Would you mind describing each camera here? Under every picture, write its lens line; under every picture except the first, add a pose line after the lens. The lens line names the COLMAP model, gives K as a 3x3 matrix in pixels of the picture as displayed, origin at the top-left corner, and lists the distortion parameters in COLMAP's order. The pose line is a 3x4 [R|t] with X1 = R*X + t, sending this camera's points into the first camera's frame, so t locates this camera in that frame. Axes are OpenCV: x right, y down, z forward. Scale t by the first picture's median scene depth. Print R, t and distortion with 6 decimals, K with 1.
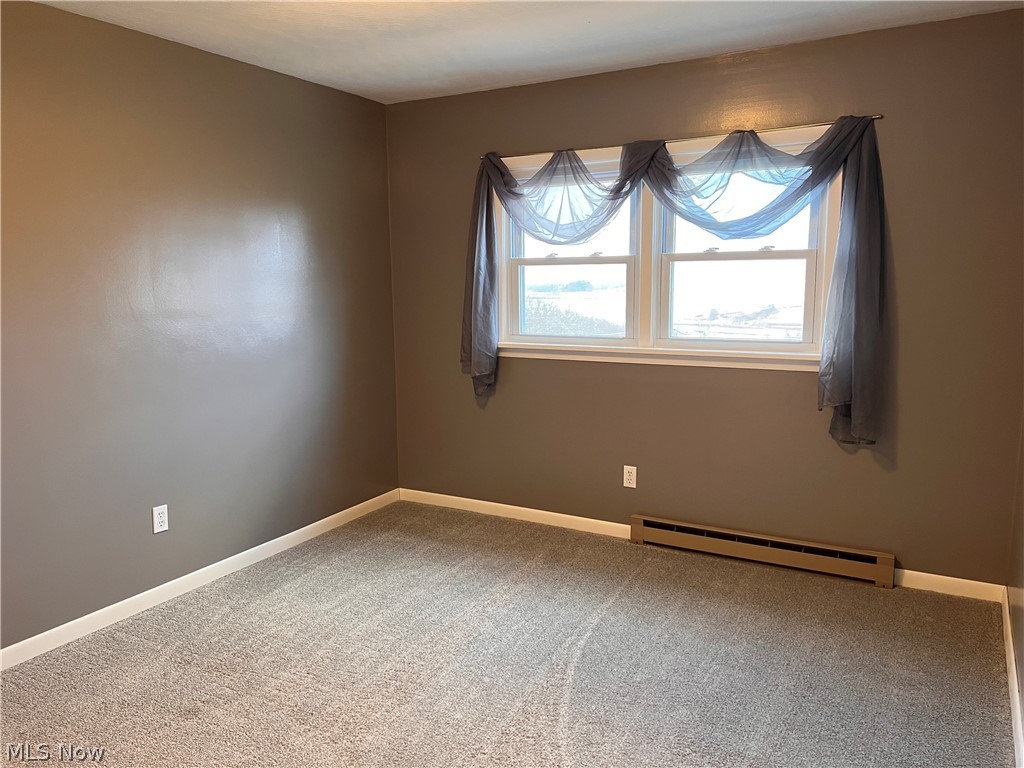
lens RADIAL K [[781.1, 0, 484.6], [0, 781.1, 389.4], [0, 0, 1]] dist [0.112608, -0.135862]
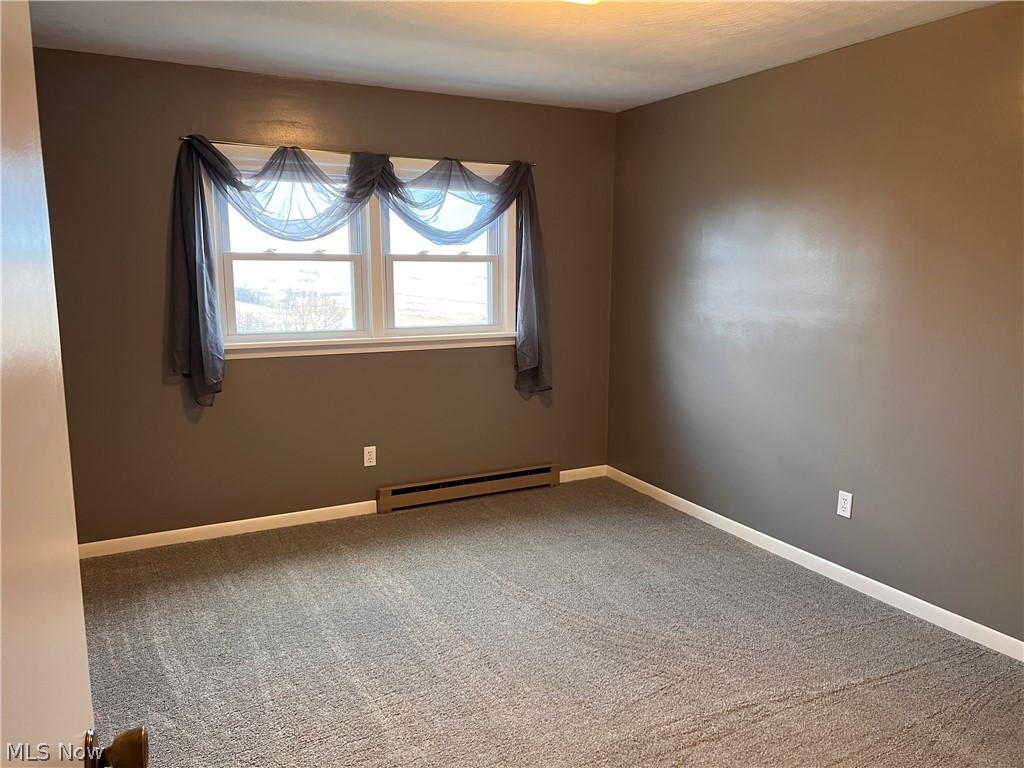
lens RADIAL K [[781.1, 0, 484.6], [0, 781.1, 389.4], [0, 0, 1]] dist [0.112608, -0.135862]
pose [[0.522860, -0.118115, 0.844196, -0.676720], [0.124009, 0.990357, 0.061759, -0.030607], [-0.843350, 0.072396, 0.532465, 0.287386]]
